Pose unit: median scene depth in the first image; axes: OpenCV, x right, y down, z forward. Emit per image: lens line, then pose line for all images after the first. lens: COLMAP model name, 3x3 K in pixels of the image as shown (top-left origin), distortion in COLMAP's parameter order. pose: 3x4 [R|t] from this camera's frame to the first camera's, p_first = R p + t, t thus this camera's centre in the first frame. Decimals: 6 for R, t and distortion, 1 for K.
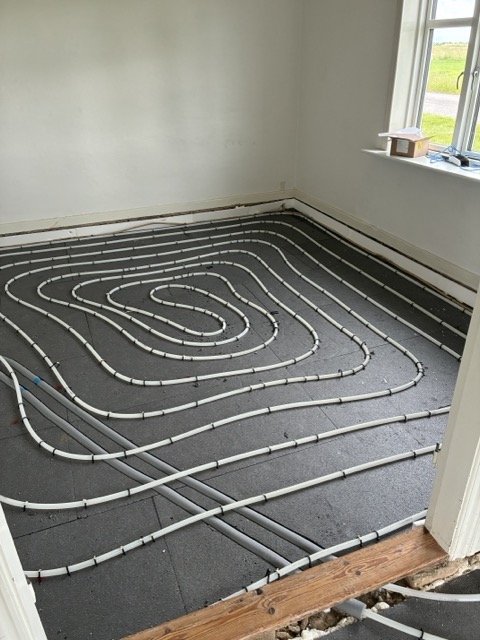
lens RADIAL K [[494.2, 0, 236.6], [0, 494.2, 320.6], [0, 0, 1]] dist [0.054696, -0.064527]
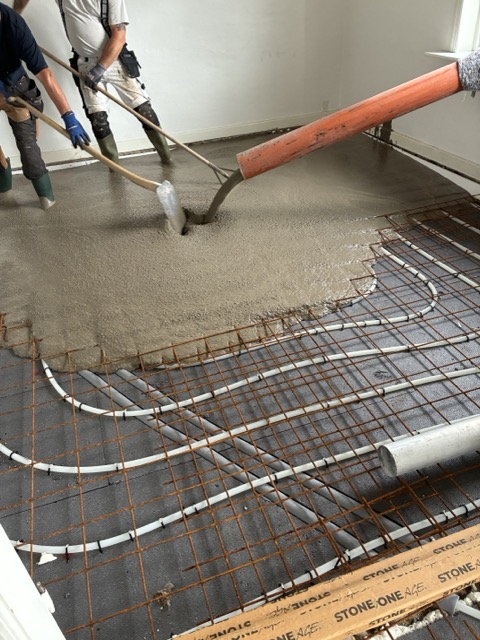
lens RADIAL K [[494.2, 0, 240.8], [0, 494.2, 319.1], [0, 0, 1]] dist [0.054696, -0.064527]
pose [[0.998775, -0.007694, -0.048871, -0.043583], [0.012913, 0.994134, 0.107380, 0.020141], [0.047758, -0.107880, 0.993016, 0.176676]]
